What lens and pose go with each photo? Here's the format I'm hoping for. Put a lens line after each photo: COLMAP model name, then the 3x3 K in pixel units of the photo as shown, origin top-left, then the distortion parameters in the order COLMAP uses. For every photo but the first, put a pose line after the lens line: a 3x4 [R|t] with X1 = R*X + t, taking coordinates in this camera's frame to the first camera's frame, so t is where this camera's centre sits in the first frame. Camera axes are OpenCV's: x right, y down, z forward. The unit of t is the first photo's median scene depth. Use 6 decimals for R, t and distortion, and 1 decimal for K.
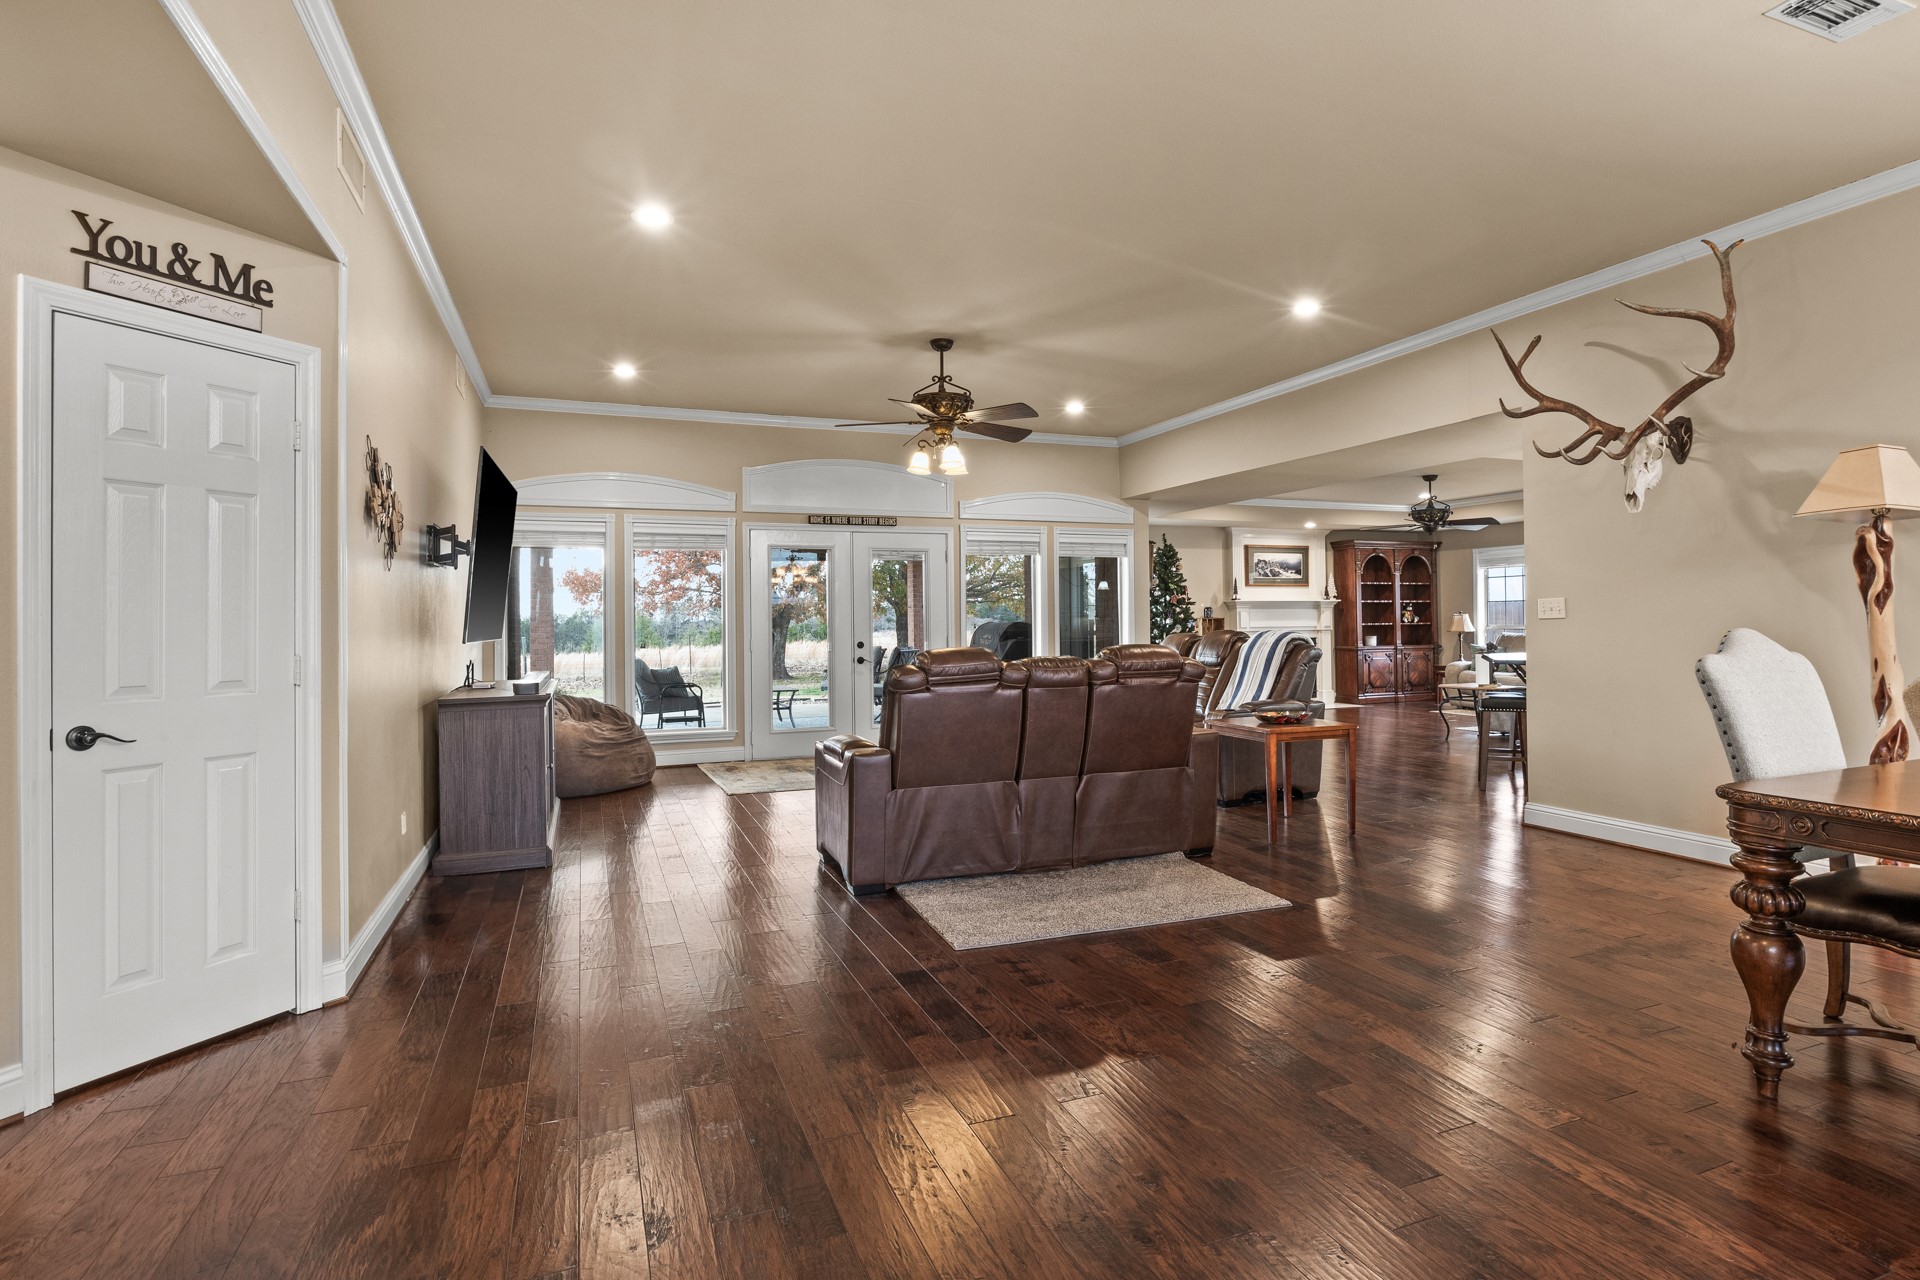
lens RADIAL K [[951.1, 0, 957.6], [0, 951.1, 629.6], [0, 0, 1]] dist [0.003818, 0.001397]
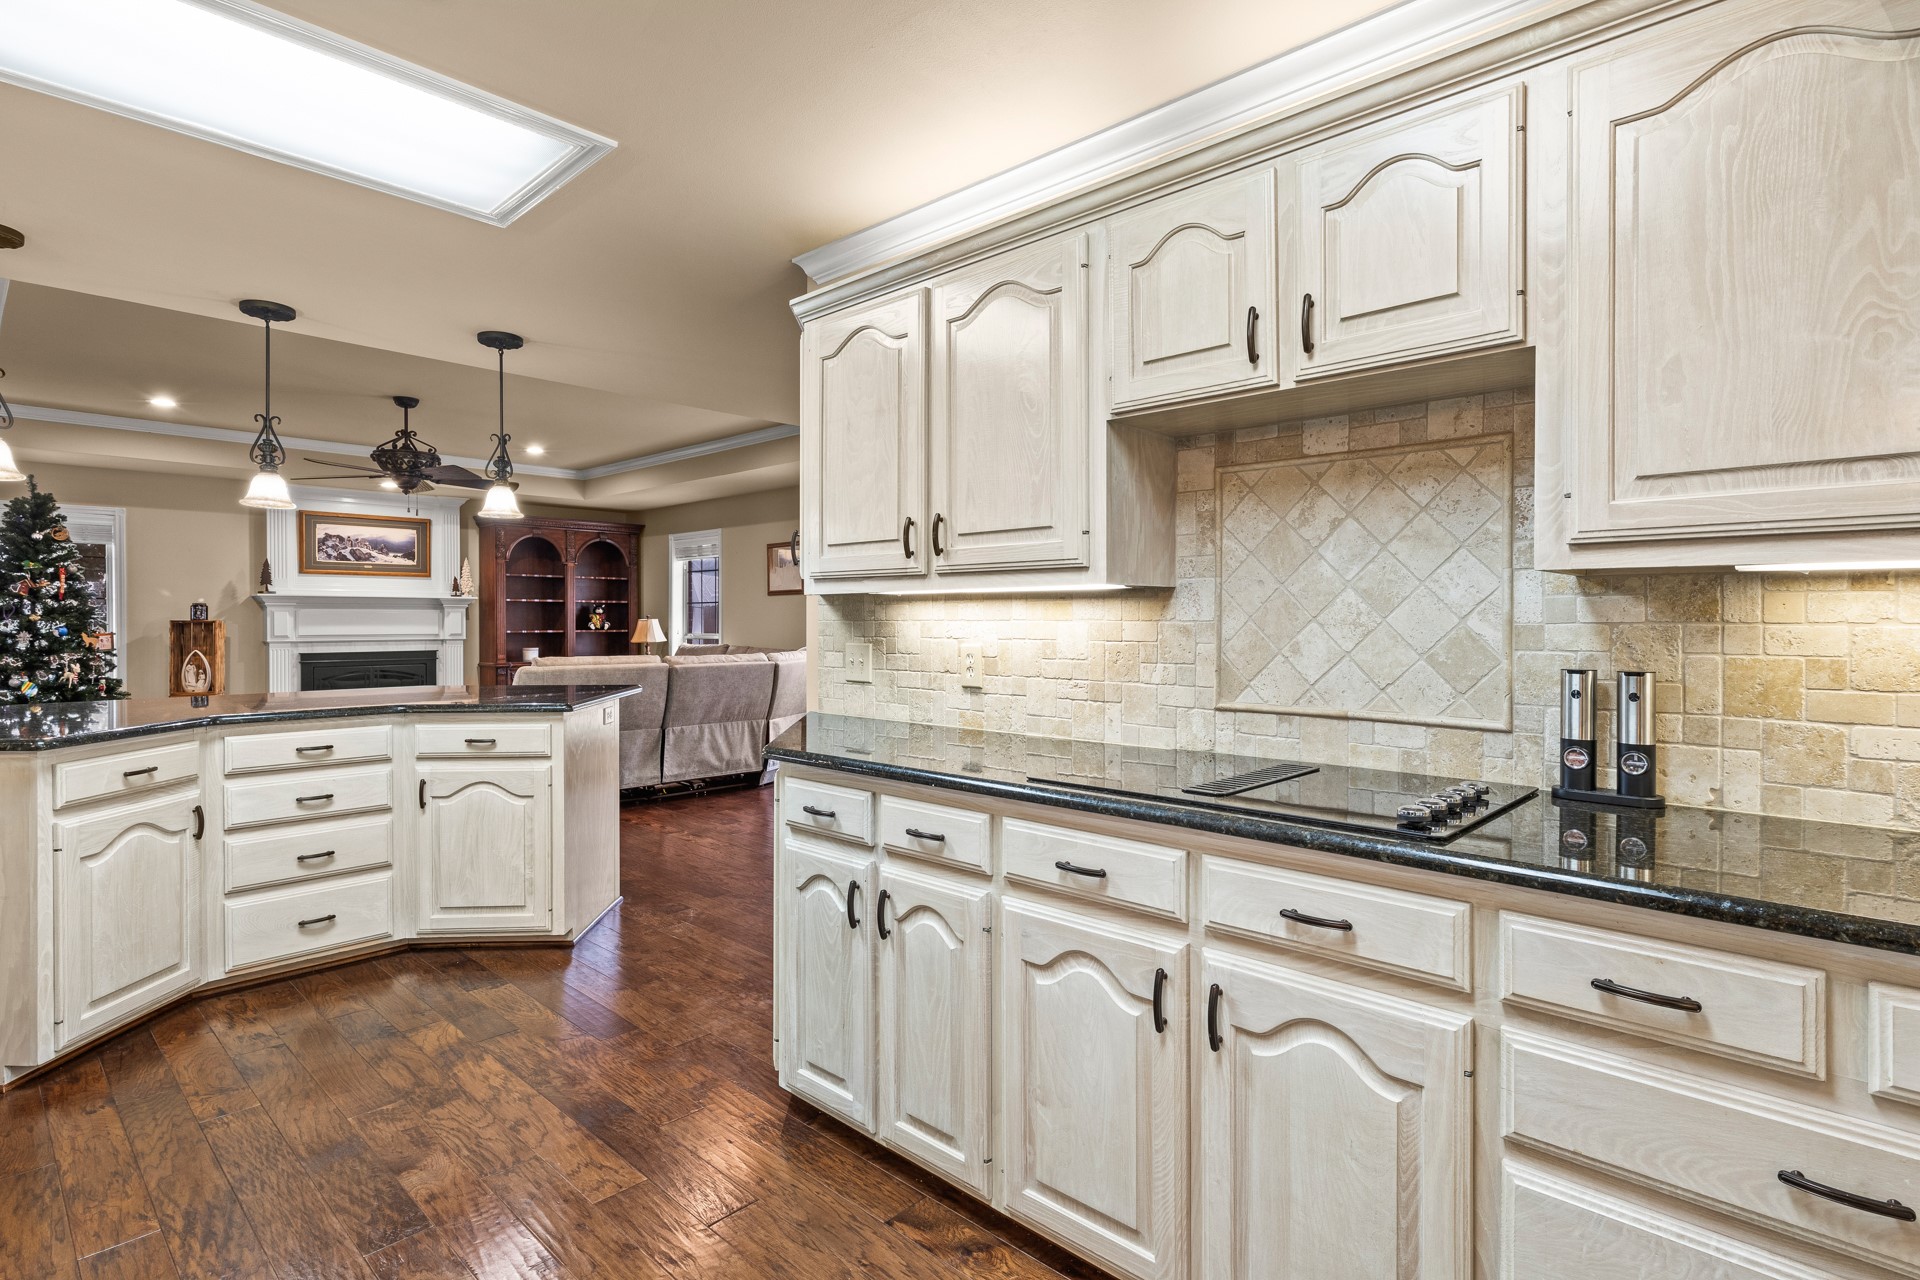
lens RADIAL K [[951.1, 0, 957.8], [0, 951.1, 632.4], [0, 0, 1]] dist [0.003818, 0.001397]
pose [[0.907628, 0.004777, 0.419749, 0.444426], [-0.003282, 0.999985, -0.004284, -0.003069], [-0.419763, 0.002511, 0.907630, 0.209010]]
